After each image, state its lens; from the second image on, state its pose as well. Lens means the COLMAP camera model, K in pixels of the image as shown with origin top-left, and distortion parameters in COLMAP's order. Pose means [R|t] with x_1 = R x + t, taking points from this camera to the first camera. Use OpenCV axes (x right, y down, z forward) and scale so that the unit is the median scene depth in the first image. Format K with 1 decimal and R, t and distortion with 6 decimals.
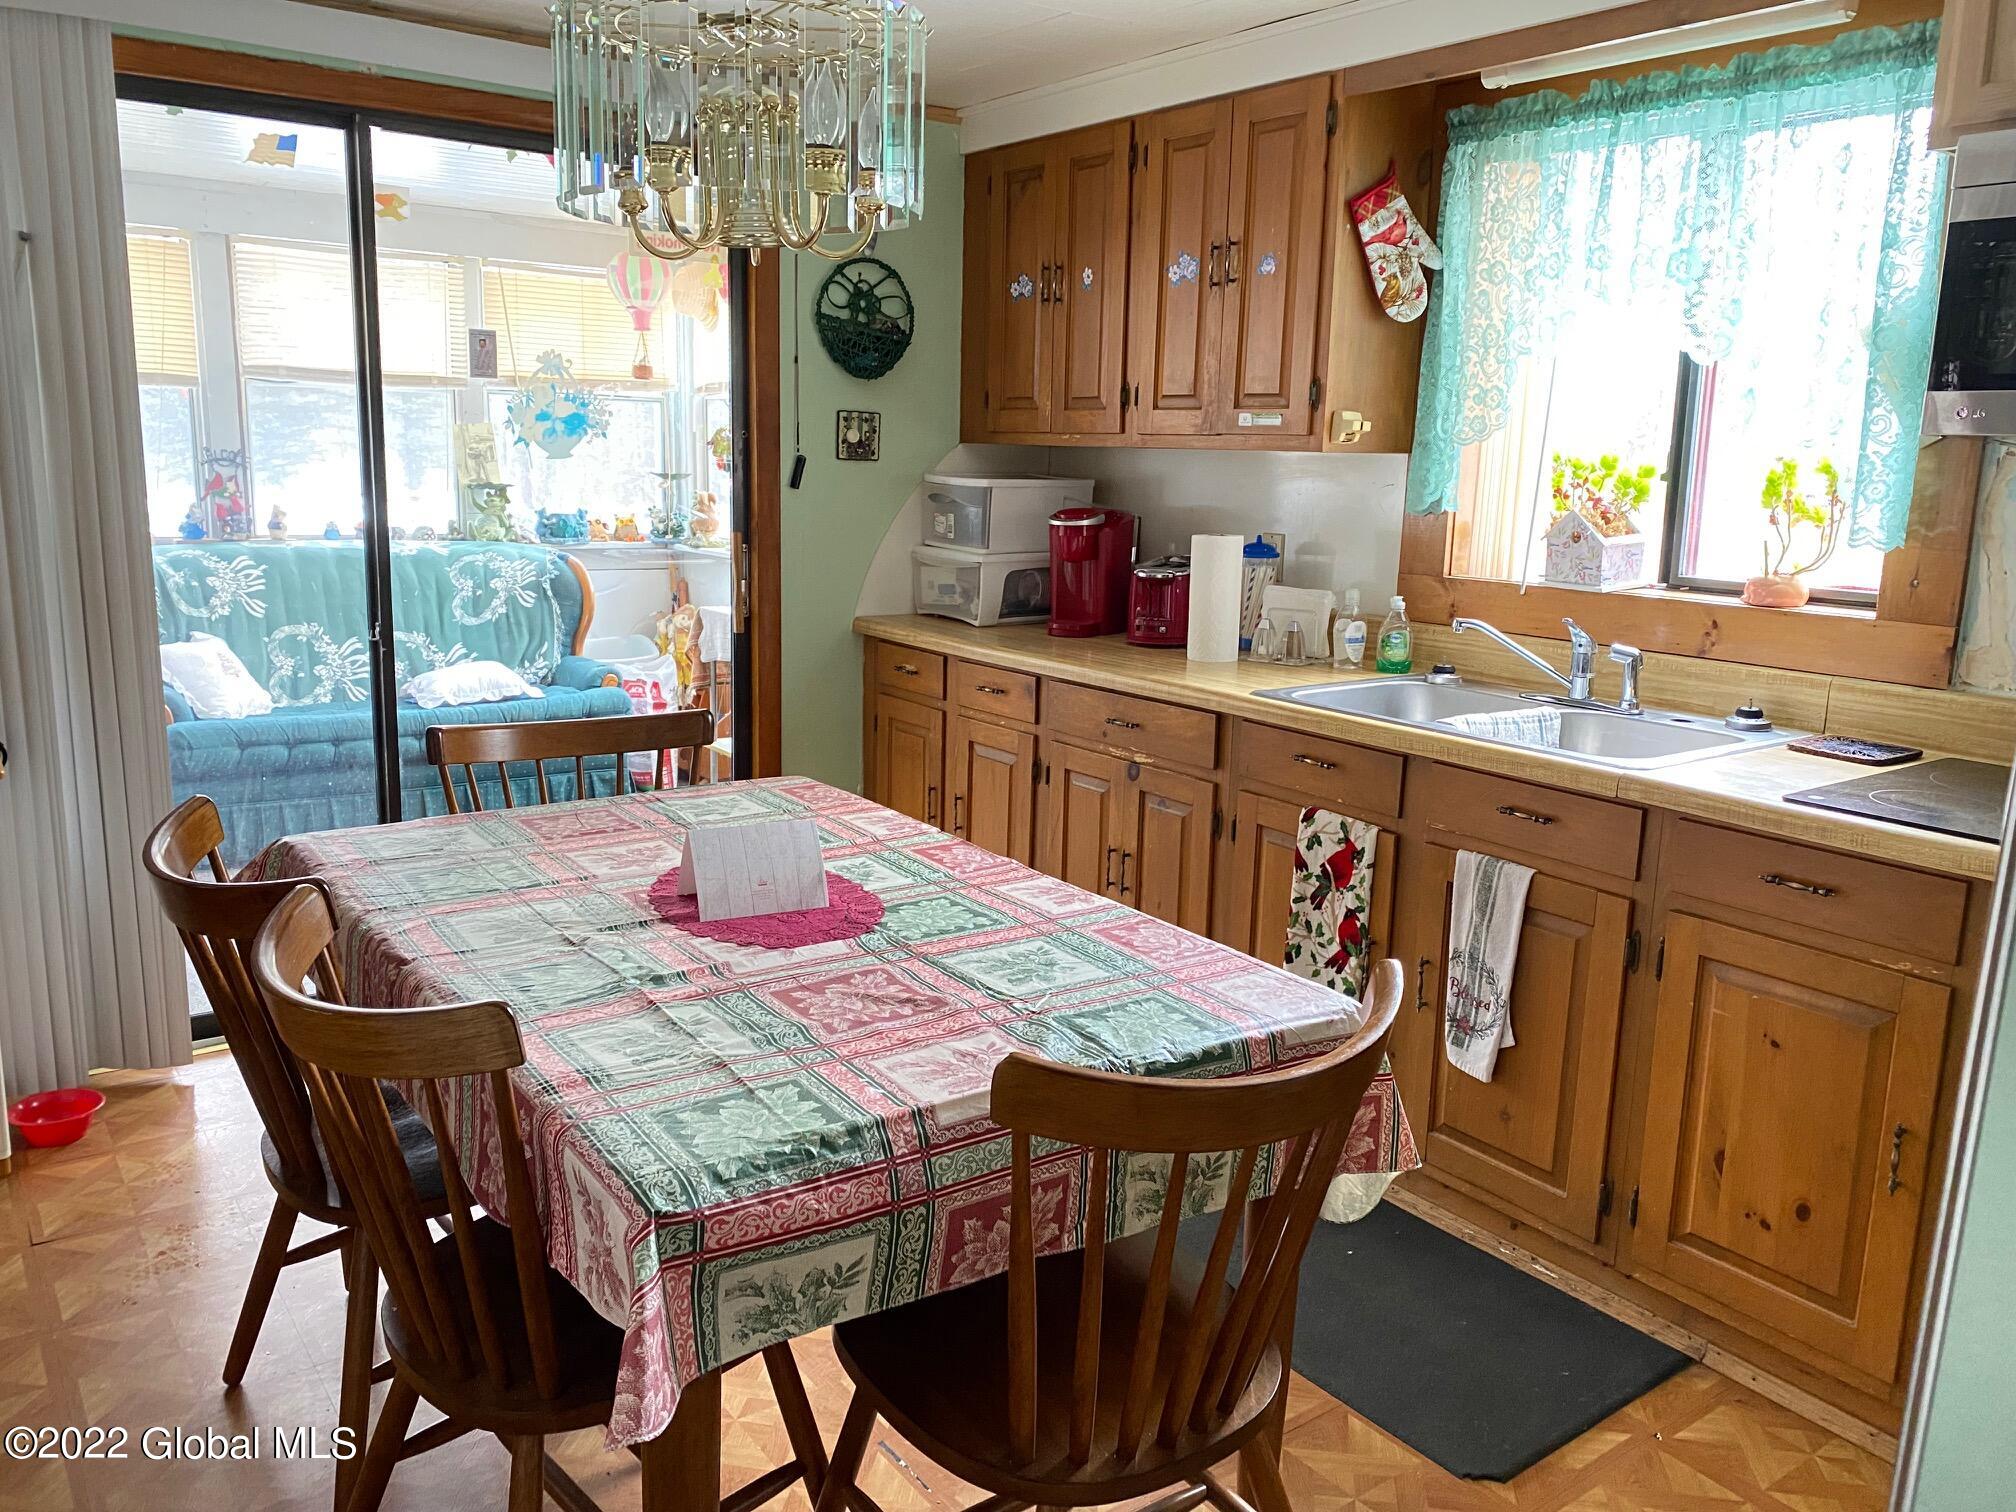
lens RADIAL K [[1557.5, 0, 1008.0], [0, 1557.5, 756.0], [0, 0, 1]] dist [-0.003023, -0.002207]
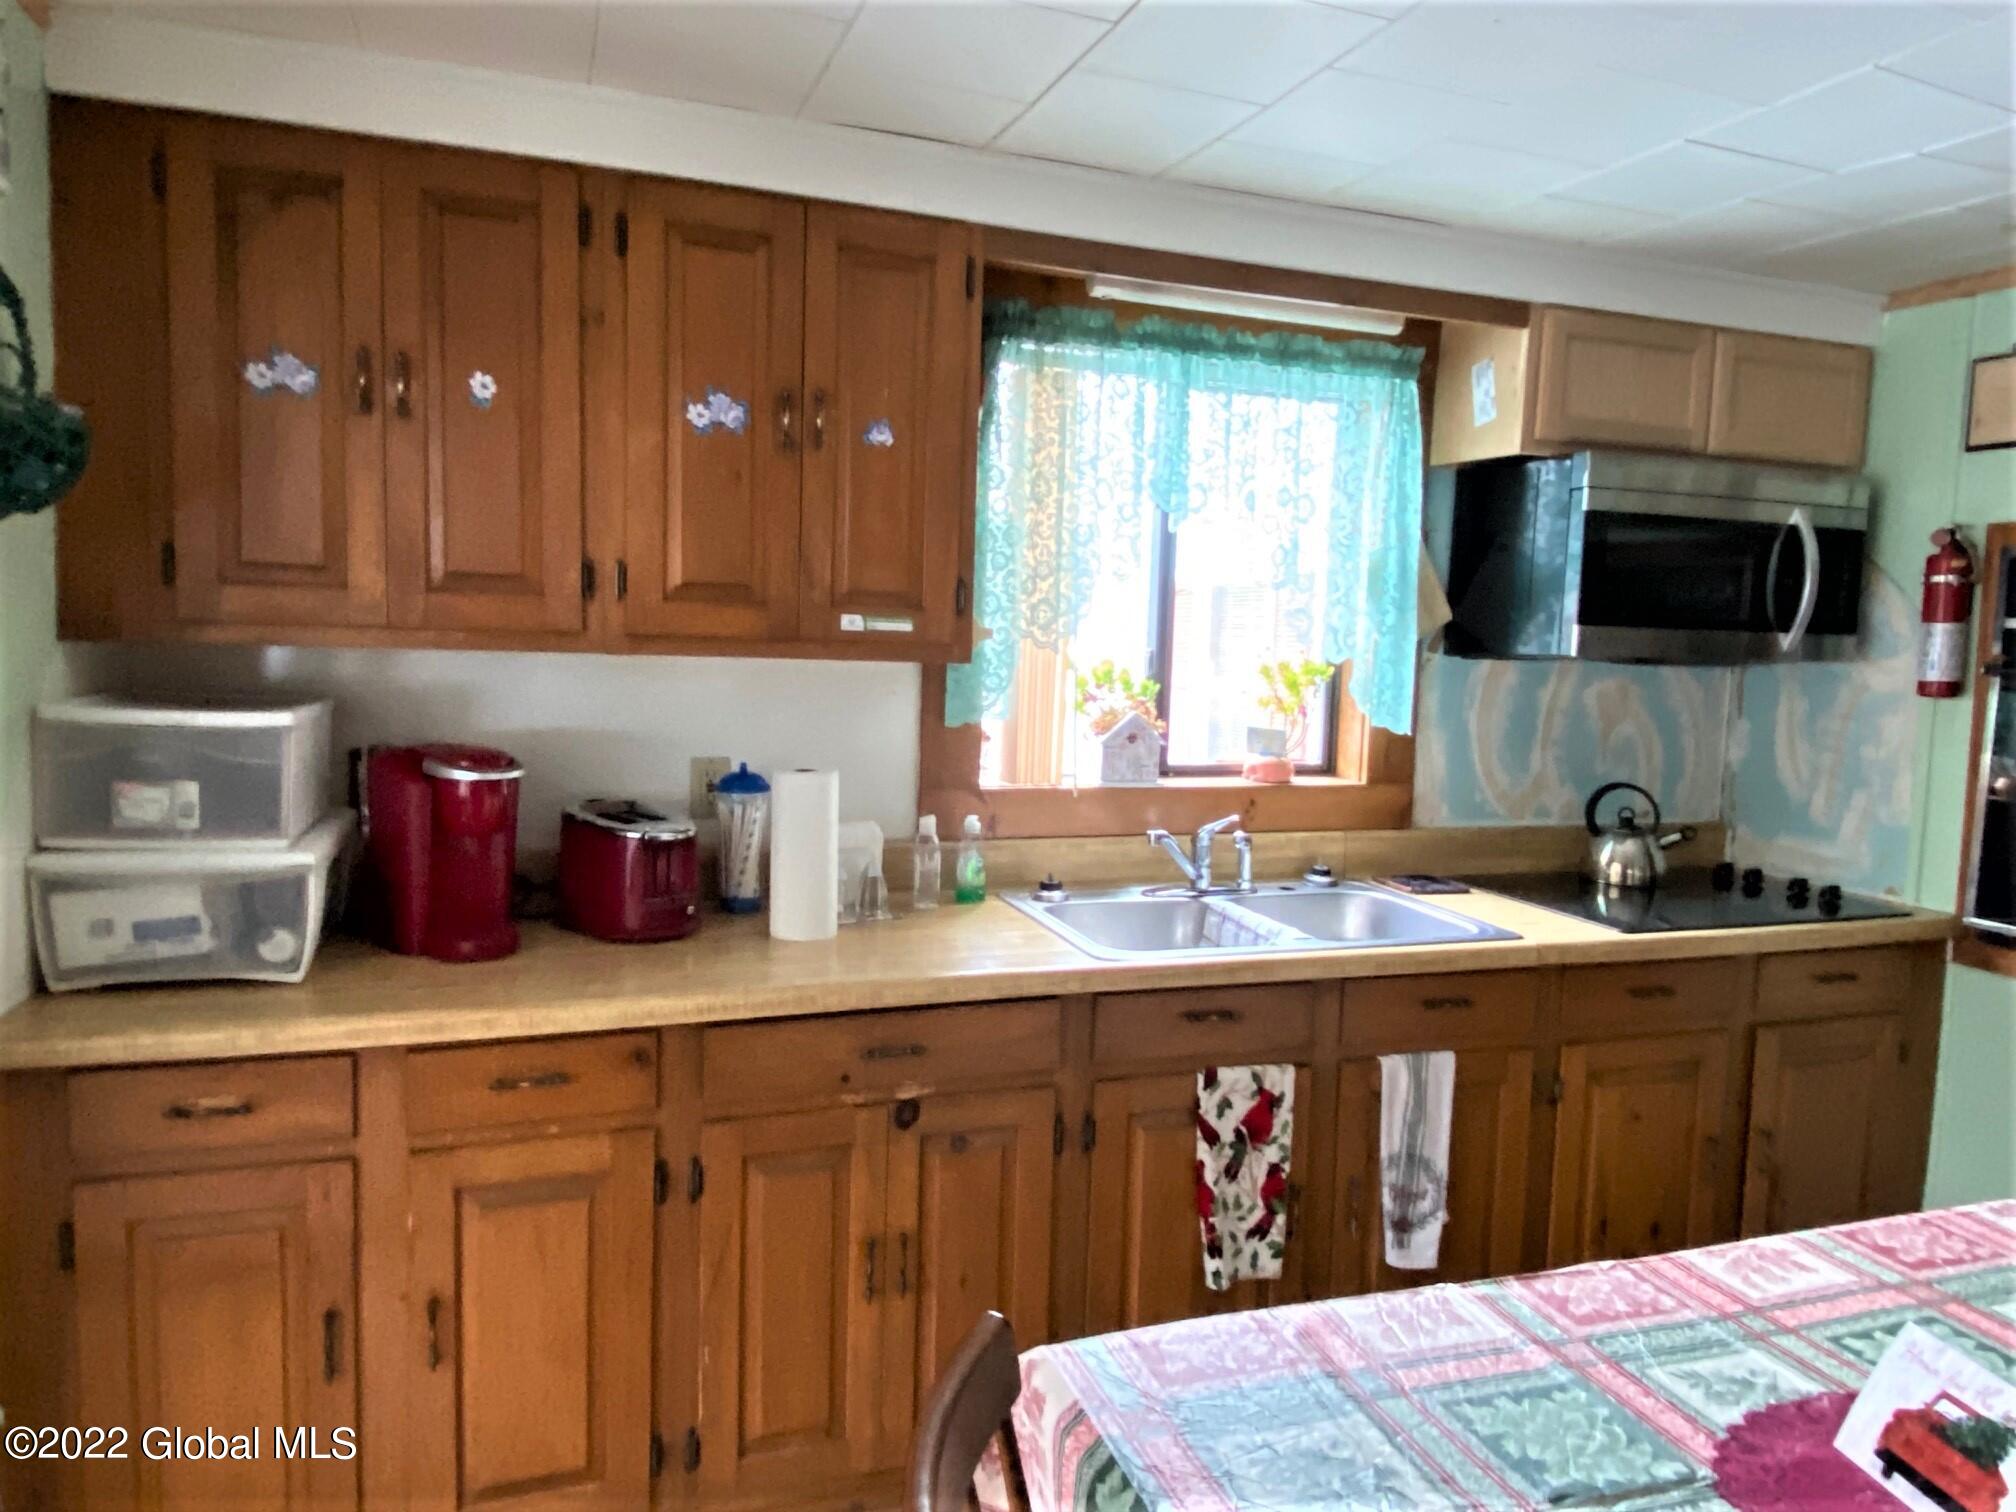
lens RADIAL K [[1309.9, 0, 1005.8], [0, 1309.9, 730.6], [0, 0, 1]] dist [0.065925, -0.071906]
pose [[0.284809, -0.083634, 0.954929, -0.542656], [0.166595, 0.985346, 0.036610, -0.206222], [-0.943997, 0.148659, 0.294568, 0.879515]]
